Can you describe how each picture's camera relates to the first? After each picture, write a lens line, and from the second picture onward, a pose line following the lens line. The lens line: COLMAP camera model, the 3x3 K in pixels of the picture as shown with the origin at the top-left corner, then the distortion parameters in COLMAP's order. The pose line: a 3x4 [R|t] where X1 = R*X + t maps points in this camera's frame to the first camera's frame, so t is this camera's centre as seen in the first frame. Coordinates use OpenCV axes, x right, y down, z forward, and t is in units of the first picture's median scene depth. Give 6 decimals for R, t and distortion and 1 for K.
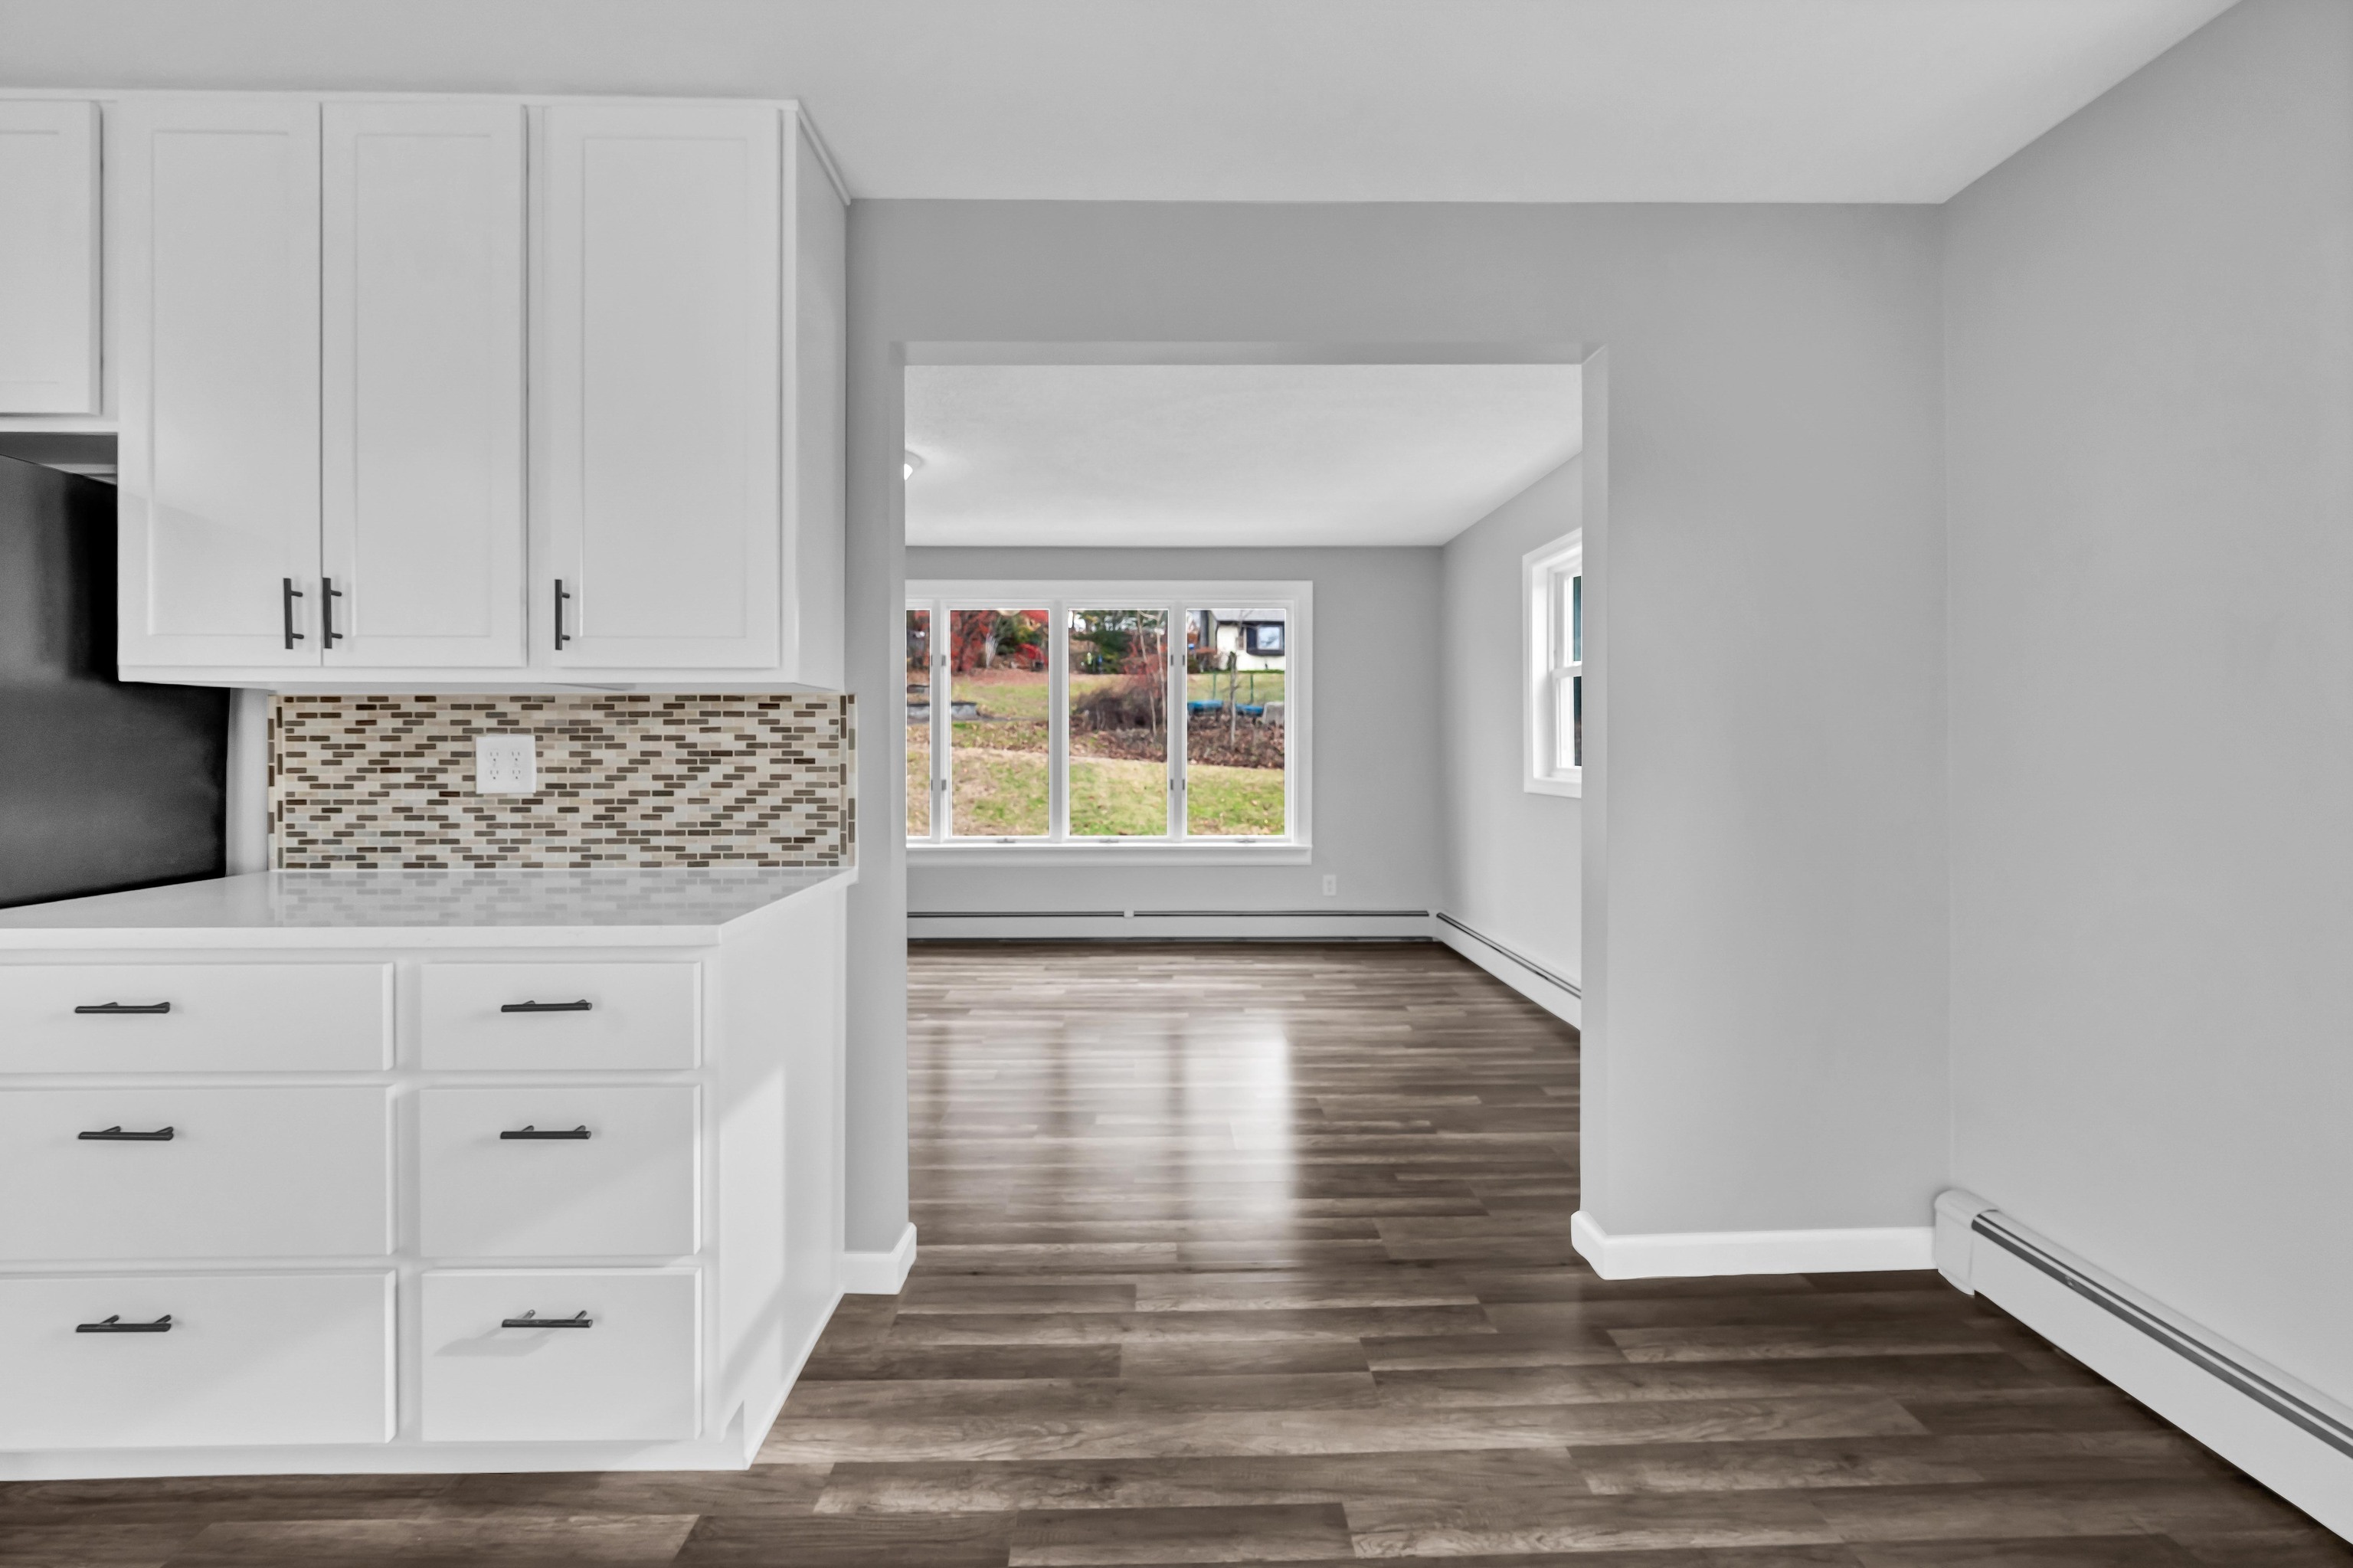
lens RADIAL K [[952.4, 0, 1175.7], [0, 952.4, 748.0], [0, 0, 1]] dist [-0.000234, -0.000084]
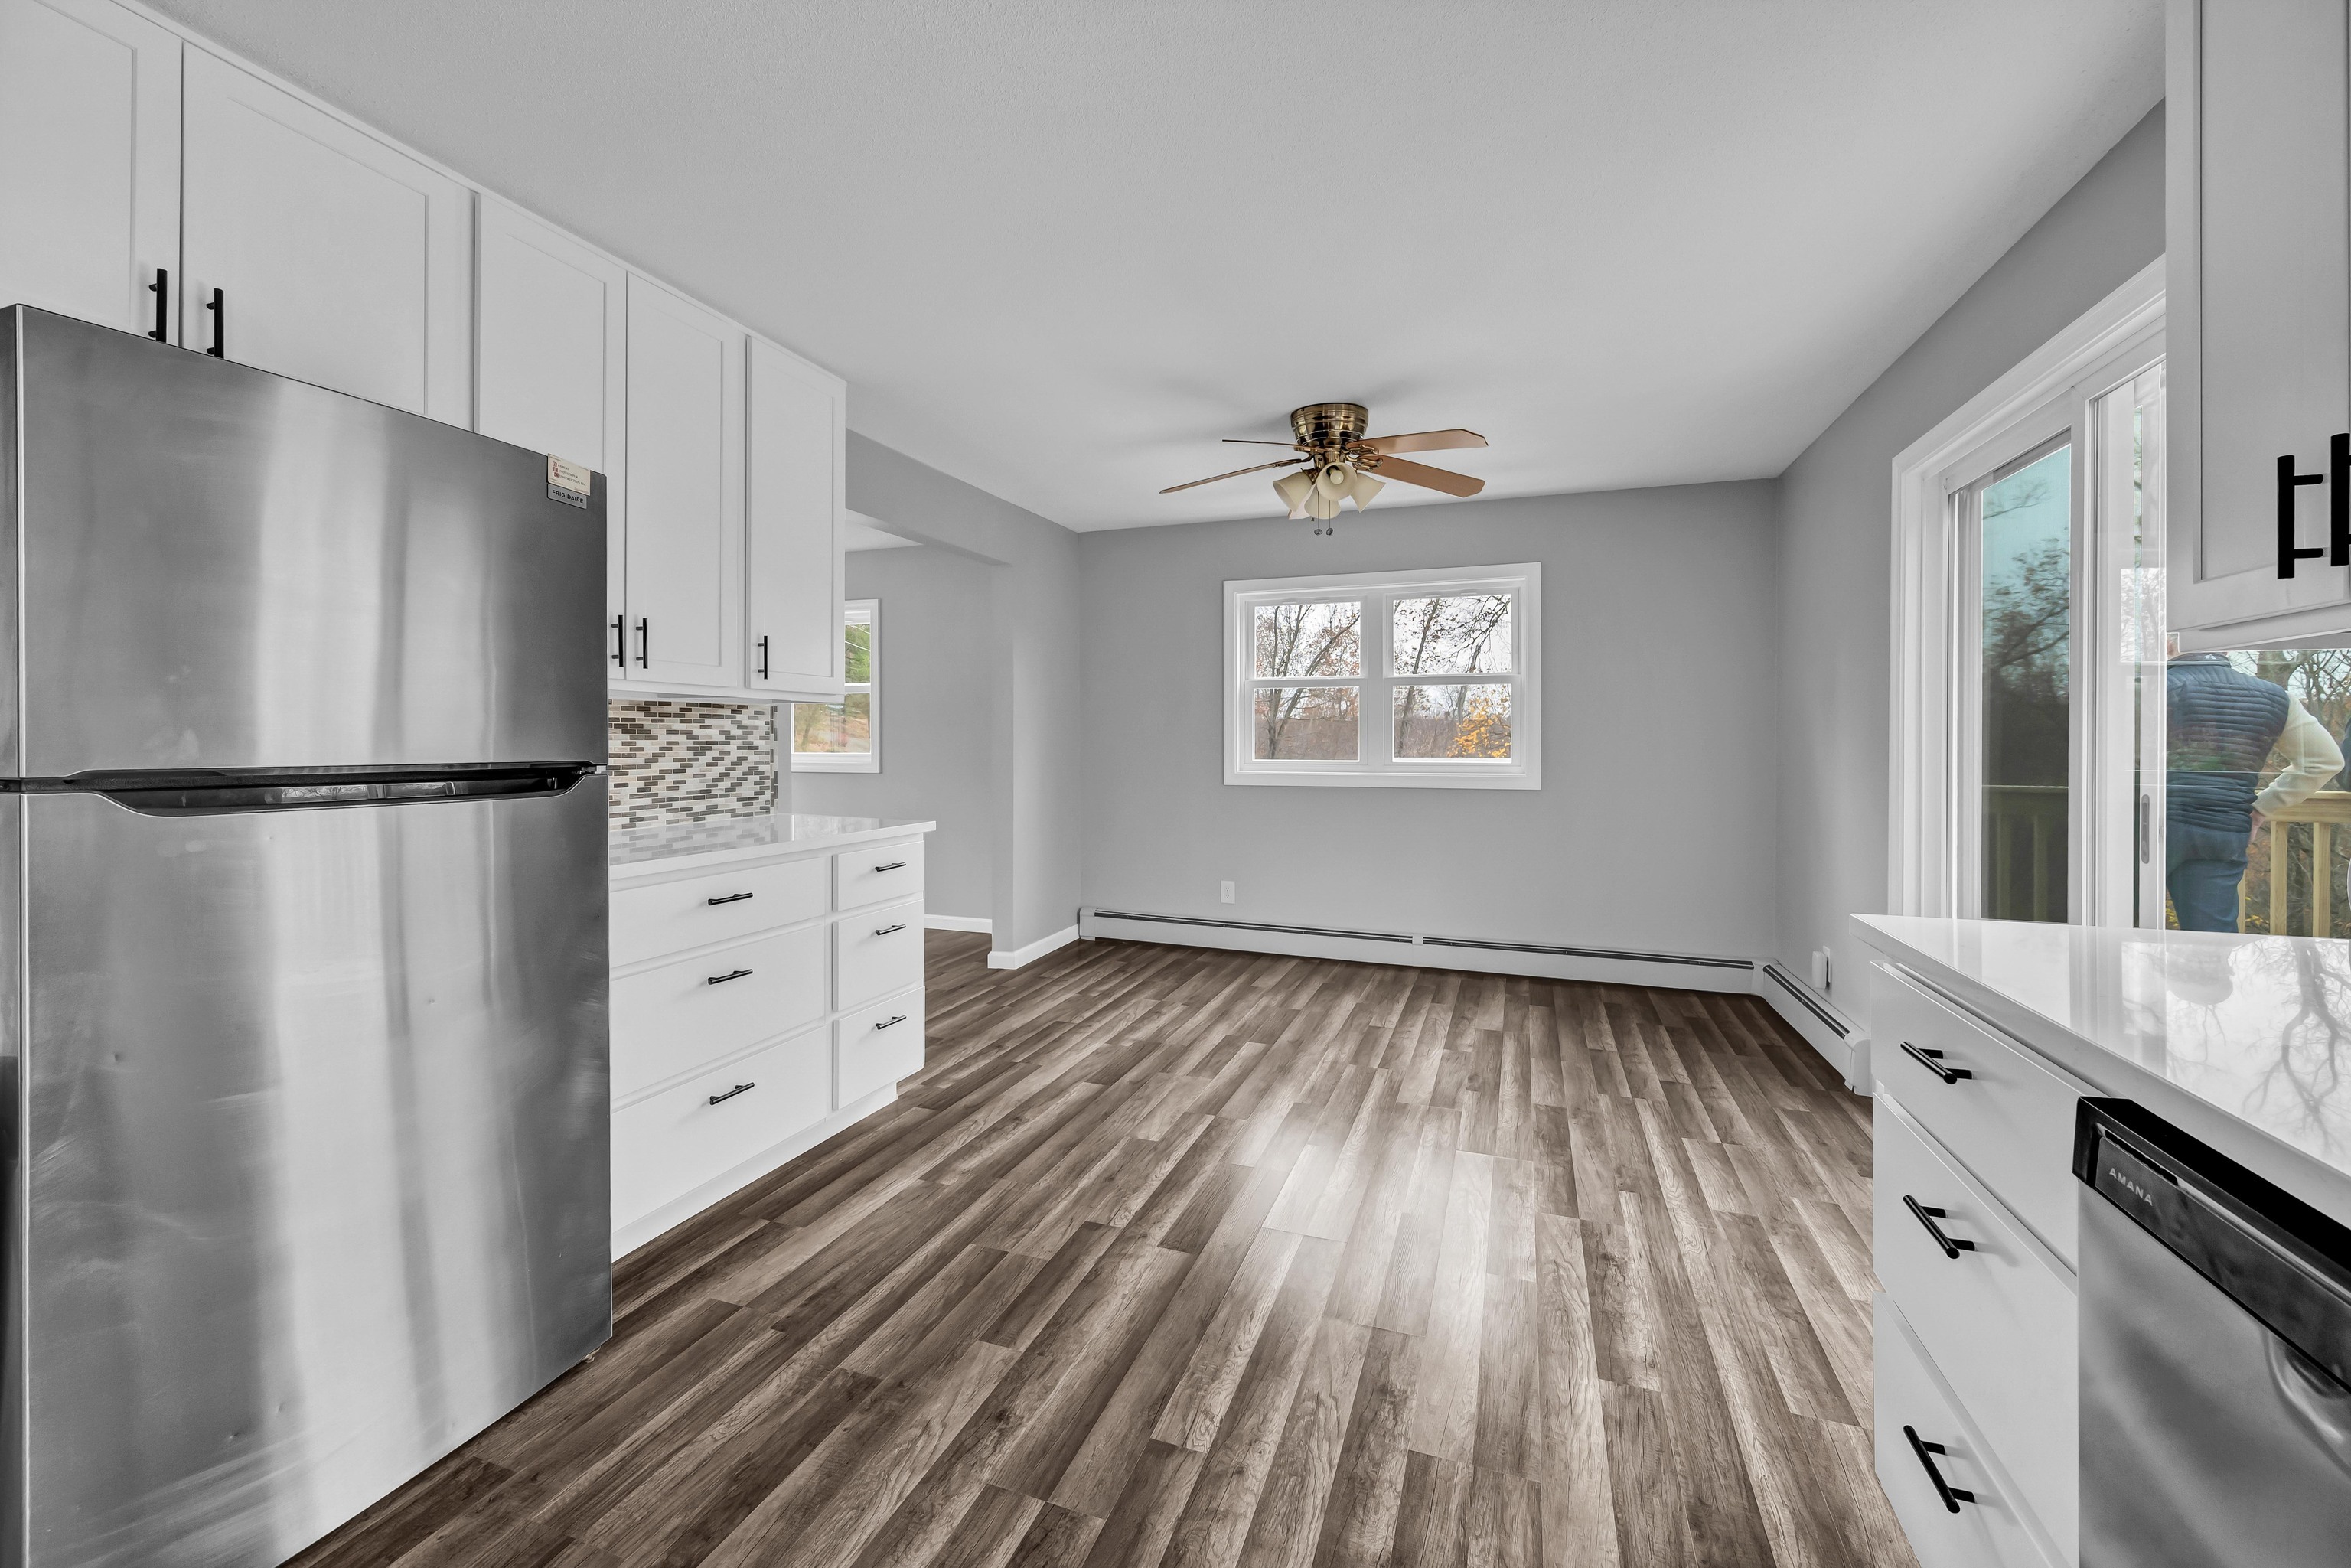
lens RADIAL K [[951.6, 0, 1168.6], [0, 951.6, 750.4], [0, 0, 1]] dist [-0.000234, -0.000084]
pose [[0.368031, -0.008096, 0.929778, -1.589535], [-0.005172, 0.999929, 0.010754, -0.002326], [-0.929799, -0.008767, 0.367963, -0.201342]]
